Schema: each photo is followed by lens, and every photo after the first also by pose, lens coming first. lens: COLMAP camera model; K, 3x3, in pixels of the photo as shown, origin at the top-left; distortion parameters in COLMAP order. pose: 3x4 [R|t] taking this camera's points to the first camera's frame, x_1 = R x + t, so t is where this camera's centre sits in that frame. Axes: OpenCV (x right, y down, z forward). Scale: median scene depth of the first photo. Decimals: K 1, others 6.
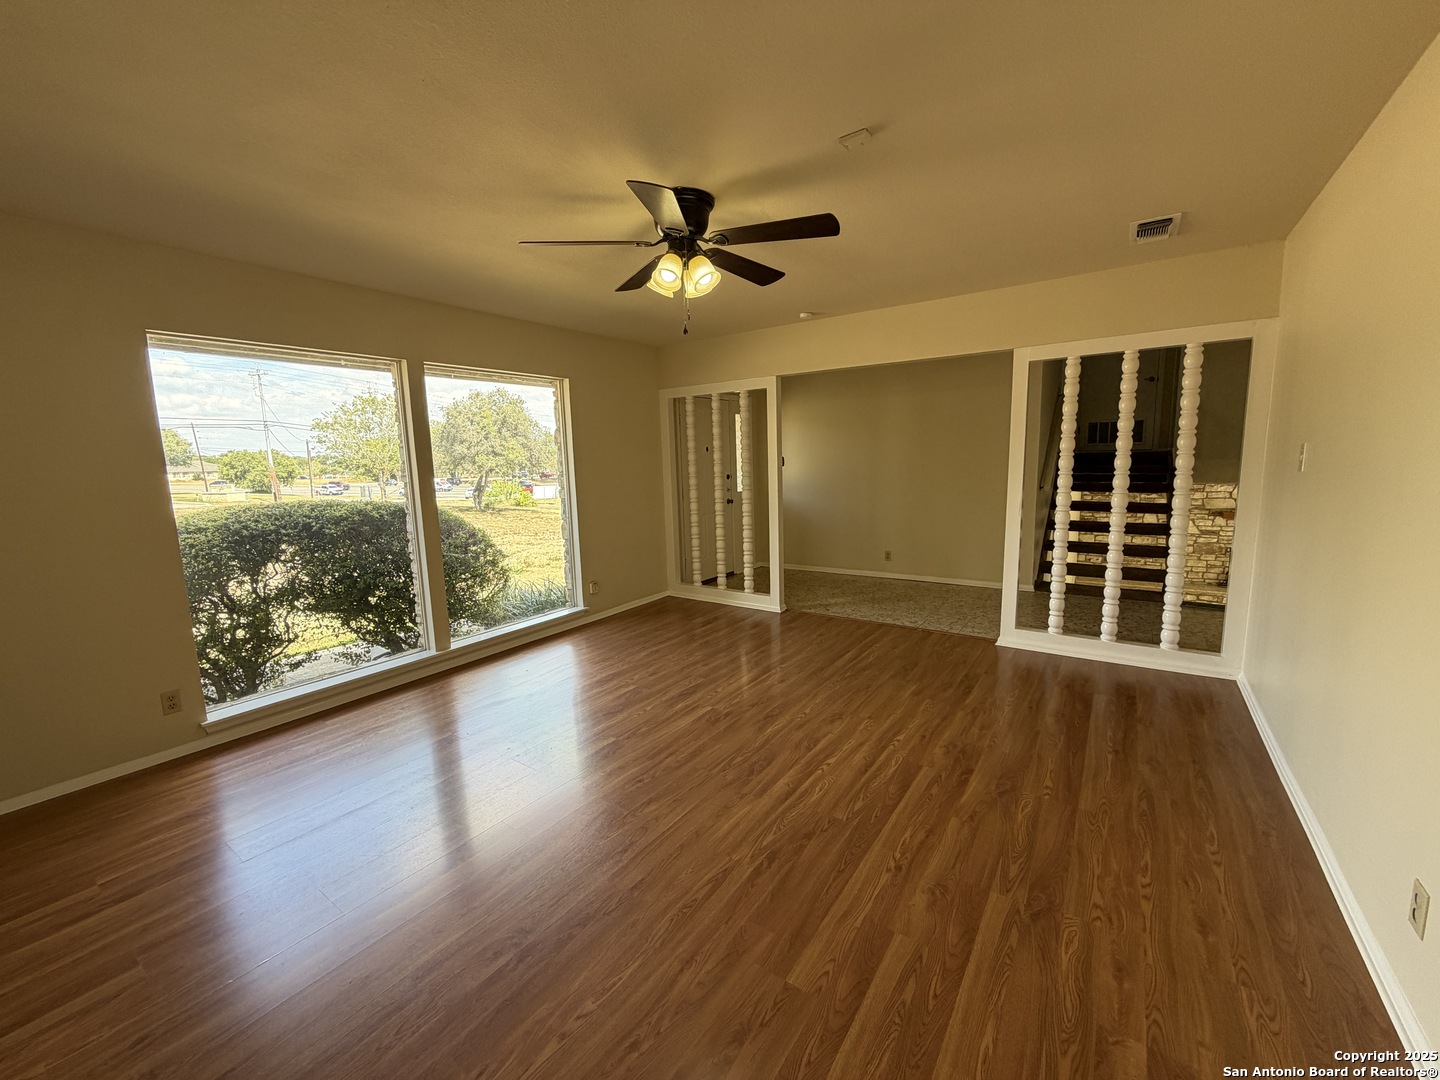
lens RADIAL K [[575.7, 0, 714.7], [0, 575.7, 537.4], [0, 0, 1]] dist [-0.000757, 0.000603]
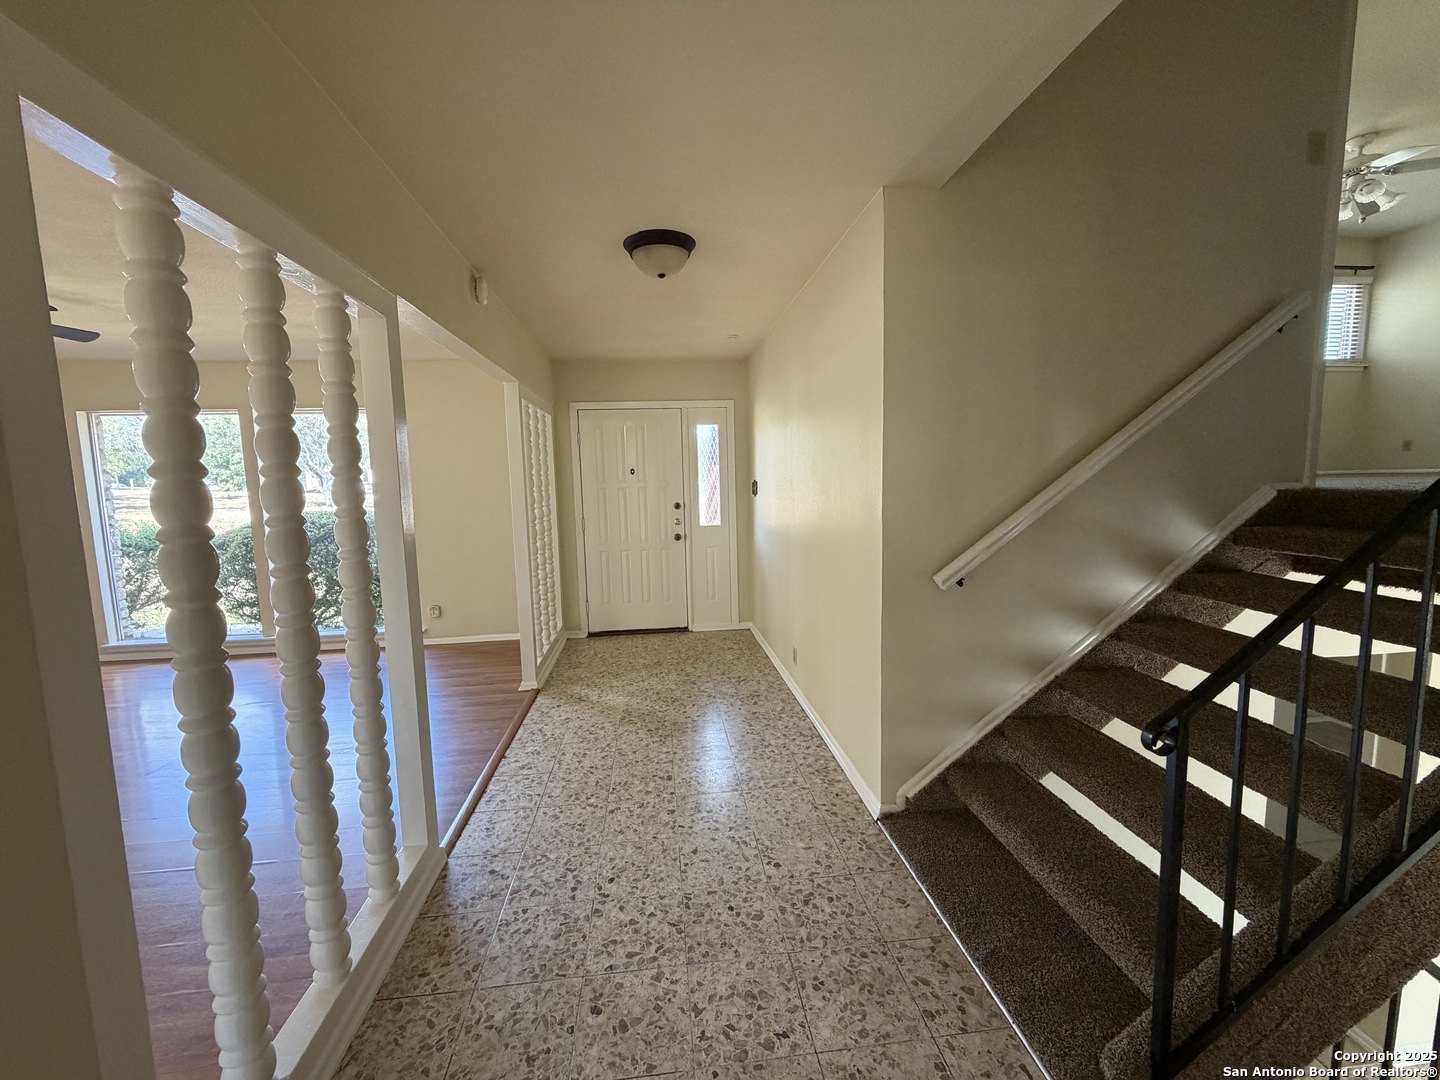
lens RADIAL K [[575.7, 0, 714.7], [0, 575.7, 537.4], [0, 0, 1]] dist [-0.000757, 0.000603]
pose [[0.662250, 0.093935, -0.743372, 1.755733], [-0.099357, 0.994359, 0.037136, -0.263945], [0.742667, 0.049266, 0.667847, 1.413909]]
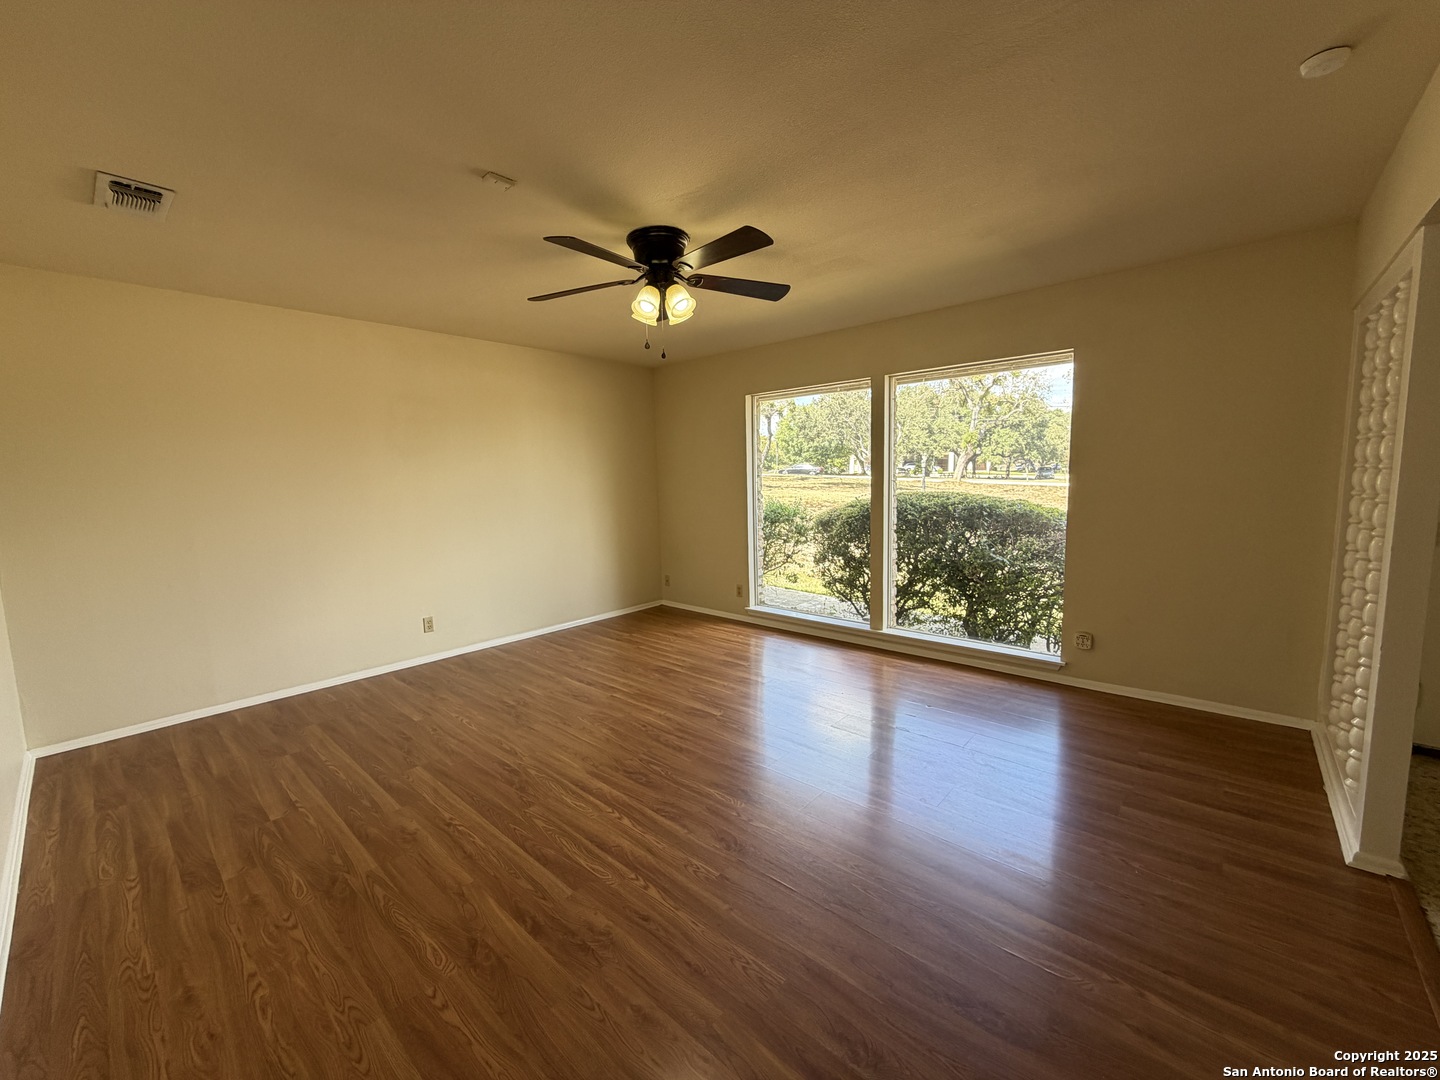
lens RADIAL K [[575.7, 0, 714.7], [0, 575.7, 537.4], [0, 0, 1]] dist [-0.000757, 0.000603]
pose [[-0.114699, 0.142416, -0.983139, 1.065174], [-0.106775, 0.982169, 0.154733, -0.202381], [0.987645, 0.122722, -0.097448, 1.256709]]
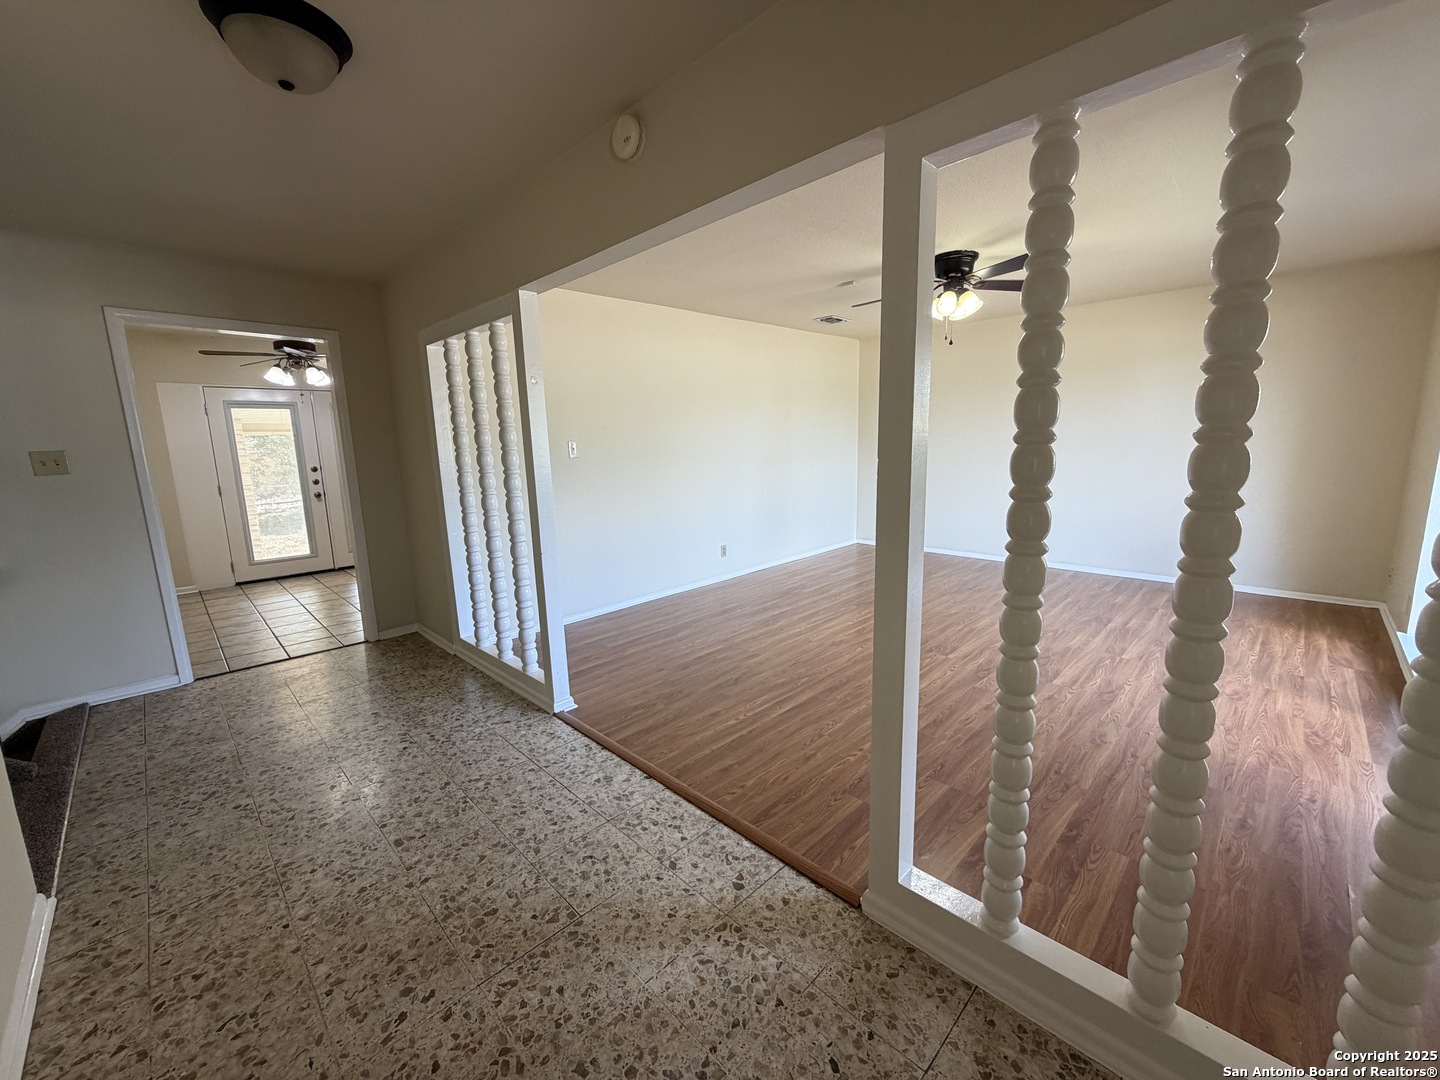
lens RADIAL K [[575.7, 0, 714.7], [0, 575.7, 537.4], [0, 0, 1]] dist [-0.000757, 0.000603]
pose [[-0.983578, 0.027603, 0.178360, 0.304584], [0.080311, 0.951943, 0.295557, -0.370509], [-0.161631, 0.305028, -0.938527, 2.686009]]
